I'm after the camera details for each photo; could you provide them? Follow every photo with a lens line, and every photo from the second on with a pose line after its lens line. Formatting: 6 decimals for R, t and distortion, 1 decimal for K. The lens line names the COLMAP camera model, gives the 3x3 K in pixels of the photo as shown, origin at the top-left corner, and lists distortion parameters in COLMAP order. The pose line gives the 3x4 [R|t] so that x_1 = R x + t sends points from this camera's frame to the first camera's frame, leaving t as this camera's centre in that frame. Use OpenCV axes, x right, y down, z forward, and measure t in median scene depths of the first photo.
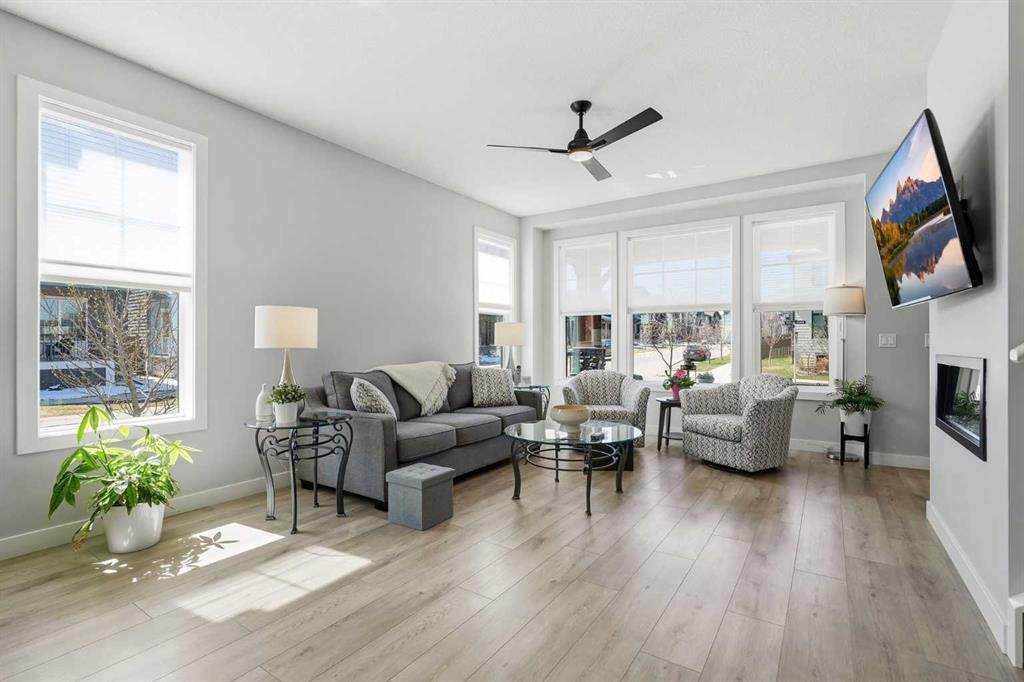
lens RADIAL K [[473.7, 0, 514.2], [0, 473.7, 345.6], [0, 0, 1]] dist [-0.003348, 0.000137]
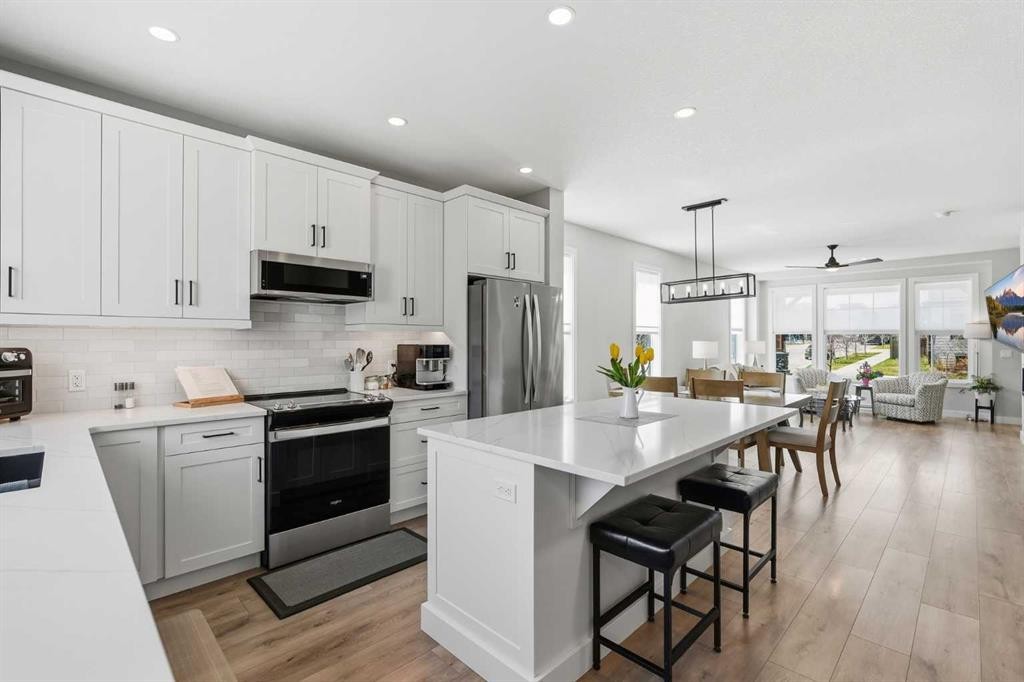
lens RADIAL K [[460.3, 0, 510.5], [0, 460.3, 340.7], [0, 0, 1]] dist [-0.014391, 0.006630]
pose [[0.979705, 0.000933, -0.200442, -0.714940], [-0.001524, 0.999995, -0.002794, -0.054050], [0.200438, 0.003043, 0.979702, -1.088795]]
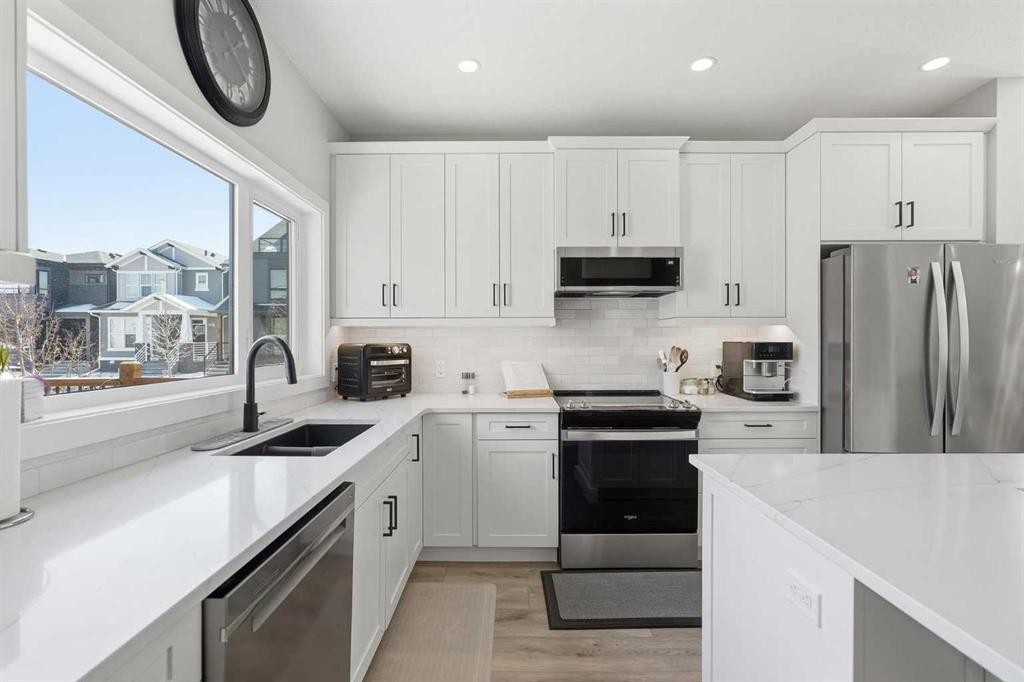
lens RADIAL K [[453.7, 0, 512.0], [0, 453.7, 341.0], [0, 0, 1]] dist [-0.015131, 0.009149]
pose [[0.553503, 0.003369, -0.832840, -0.690724], [-0.000043, 0.999992, 0.004017, -0.053078], [0.832847, -0.002187, 0.553499, -0.934262]]
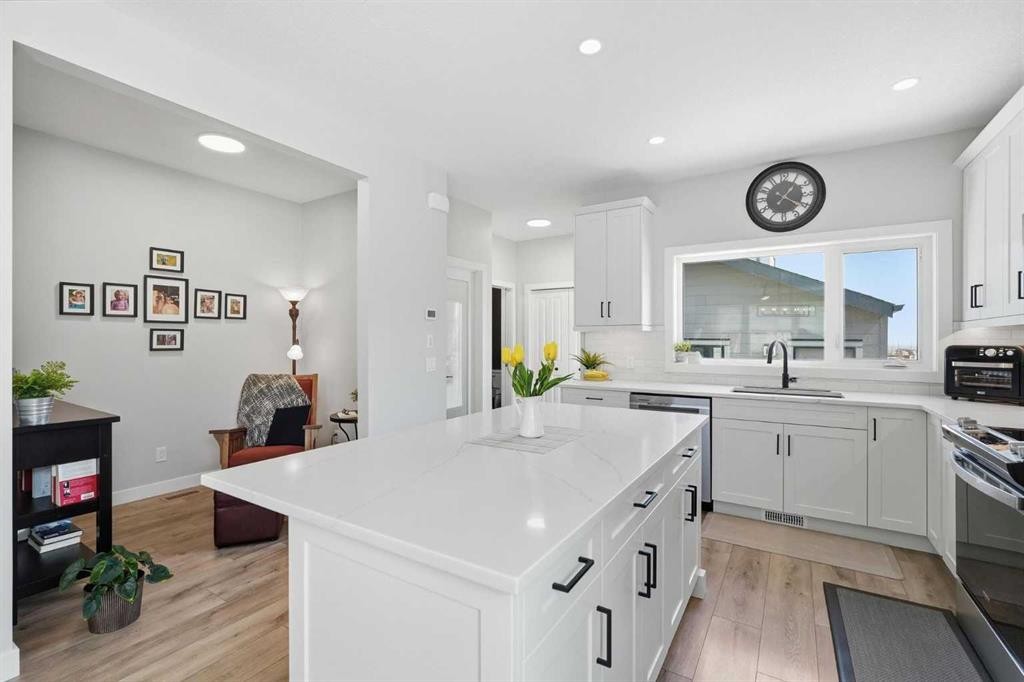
lens RADIAL K [[453.7, 0, 512.0], [0, 453.7, 341.0], [0, 0, 1]] dist [-0.015131, 0.009149]
pose [[-0.999618, -0.000050, -0.027649, -0.650546], [-0.000081, 0.999999, 0.001149, -0.054120], [0.027649, 0.001151, -0.999617, -0.045846]]
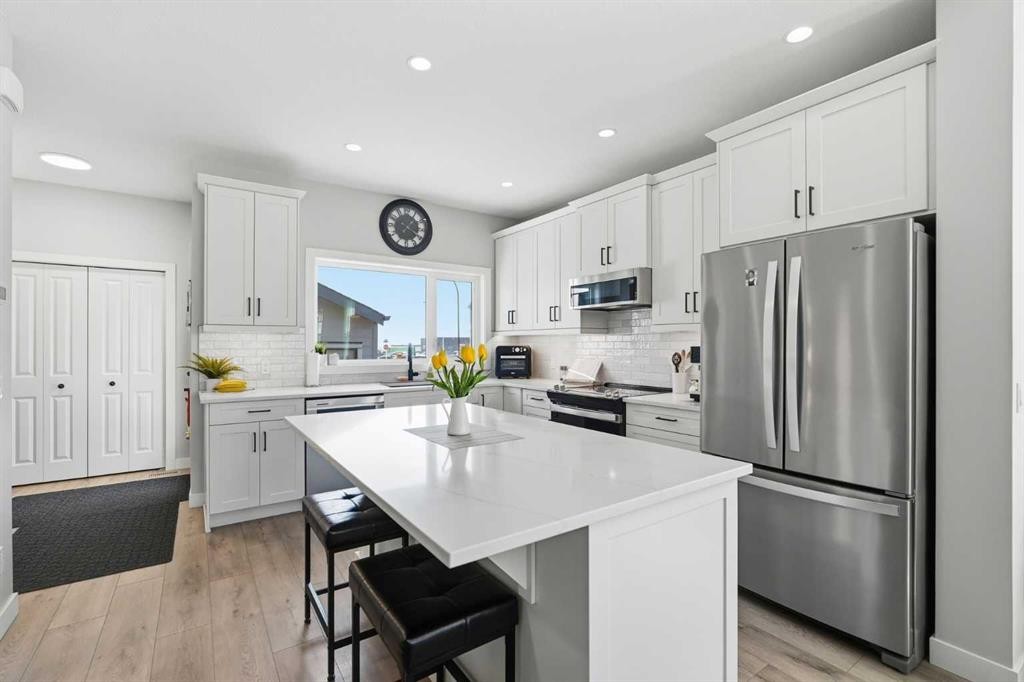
lens RADIAL K [[460.3, 0, 510.5], [0, 460.3, 340.7], [0, 0, 1]] dist [-0.014391, 0.006630]
pose [[-0.371914, -0.004061, -0.928258, -0.263641], [-0.000088, 0.999991, -0.004339, -0.054545], [0.928267, -0.001532, -0.371910, -0.267120]]
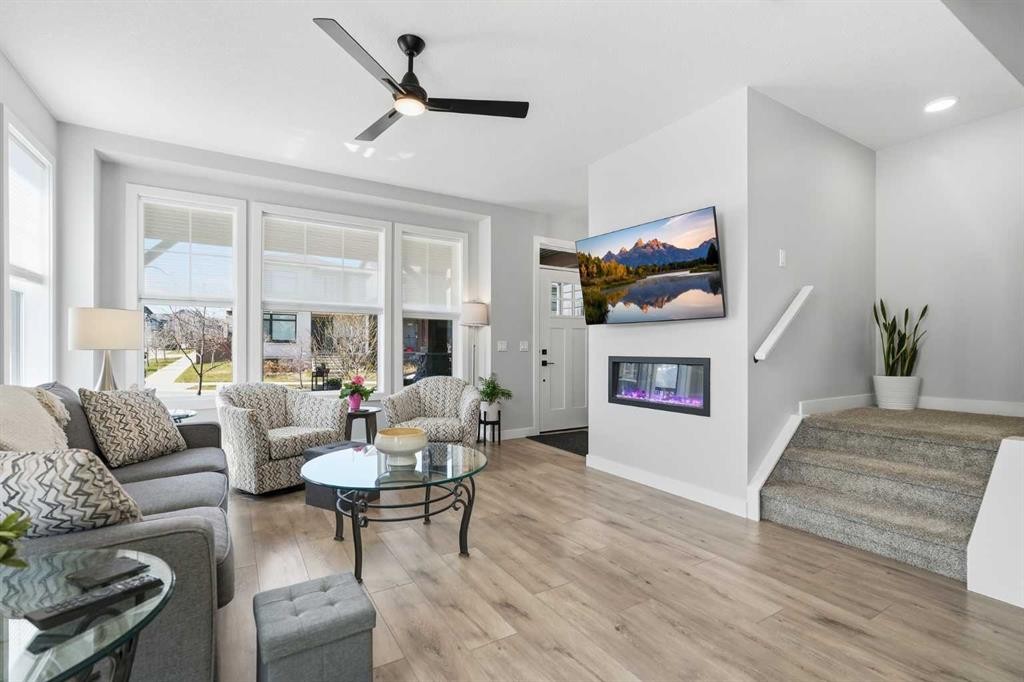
lens RADIAL K [[466.1, 0, 510.6], [0, 466.1, 348.6], [0, 0, 1]] dist [-0.010643, 0.000637]
pose [[0.422536, 0.001334, 0.906345, -0.394895], [0.000552, 0.999998, -0.001729, -0.001388], [-0.906346, 0.001231, 0.422534, 0.429576]]
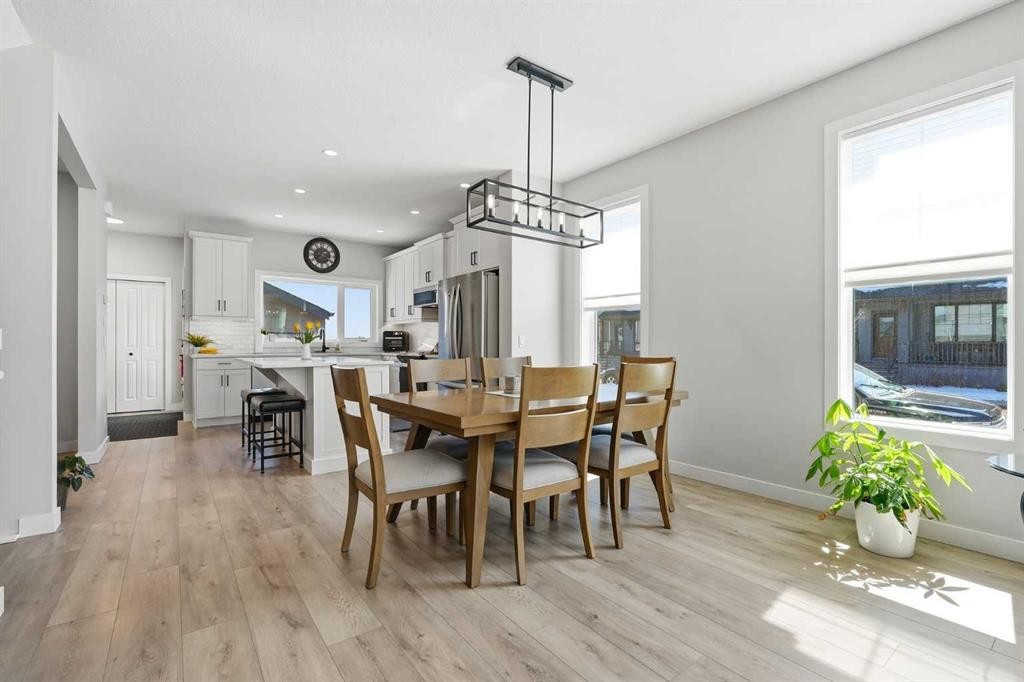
lens RADIAL K [[460.3, 0, 510.5], [0, 460.3, 340.7], [0, 0, 1]] dist [-0.014391, 0.006630]
pose [[-0.338190, -0.003617, -0.941071, 0.210349], [-0.000477, 0.999993, -0.003673, -0.000947], [0.941078, -0.000793, -0.338189, 0.364273]]
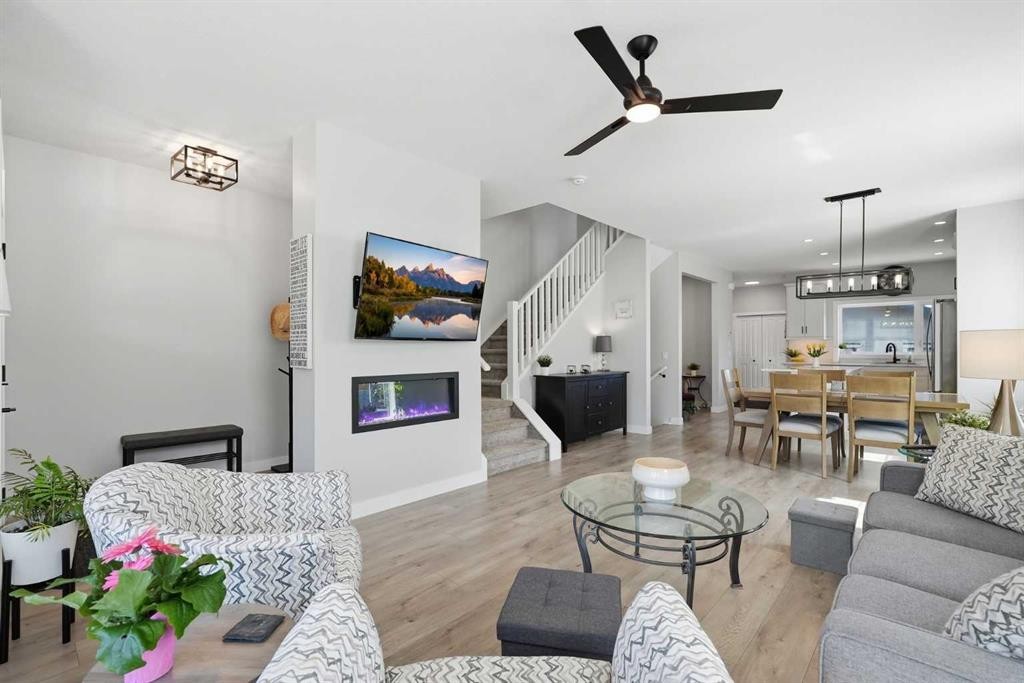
lens RADIAL K [[460.3, 0, 510.5], [0, 460.3, 341.2], [0, 0, 1]] dist [-0.014391, 0.006630]
pose [[-0.987780, 0.005694, 0.155753, 0.189378], [0.003352, 0.999877, -0.015294, -0.036277], [-0.155821, -0.014585, -0.987678, 1.406538]]
